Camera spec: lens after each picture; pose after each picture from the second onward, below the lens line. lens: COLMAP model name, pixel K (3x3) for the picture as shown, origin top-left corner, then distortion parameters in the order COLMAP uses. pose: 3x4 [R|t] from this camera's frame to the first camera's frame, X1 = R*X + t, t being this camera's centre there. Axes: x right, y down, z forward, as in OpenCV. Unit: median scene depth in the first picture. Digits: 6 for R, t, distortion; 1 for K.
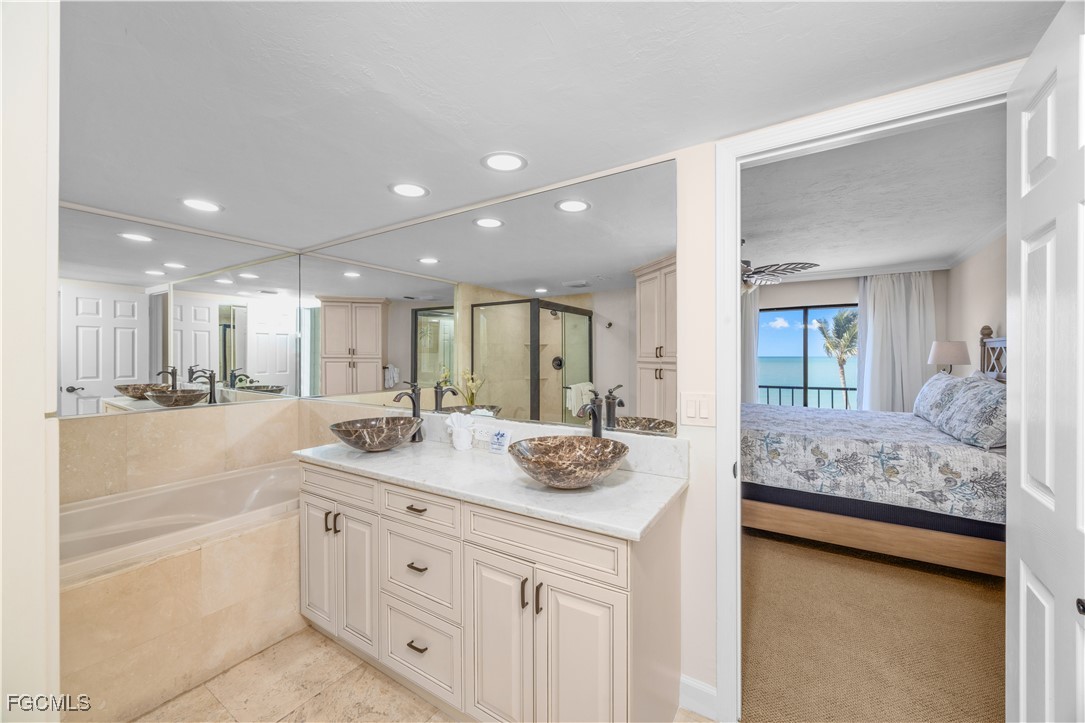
lens RADIAL K [[417.9, 0, 540.9], [0, 417.9, 357.8], [0, 0, 1]] dist [0.001806, -0.000206]
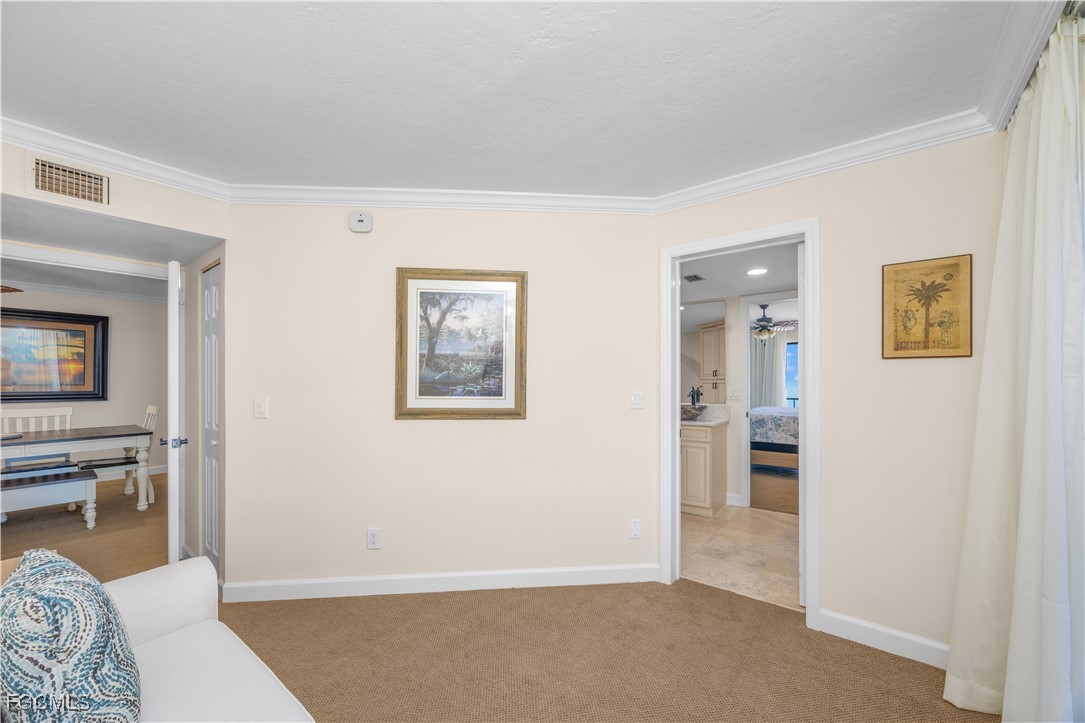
lens RADIAL K [[417.9, 0, 541.9], [0, 417.9, 380.3], [0, 0, 1]] dist [0.001806, -0.000206]
pose [[0.995008, 0.000542, -0.099791, -0.365712], [-0.000615, 1.000000, -0.000695, 0.023706], [0.099790, 0.000753, 0.995008, -1.128756]]
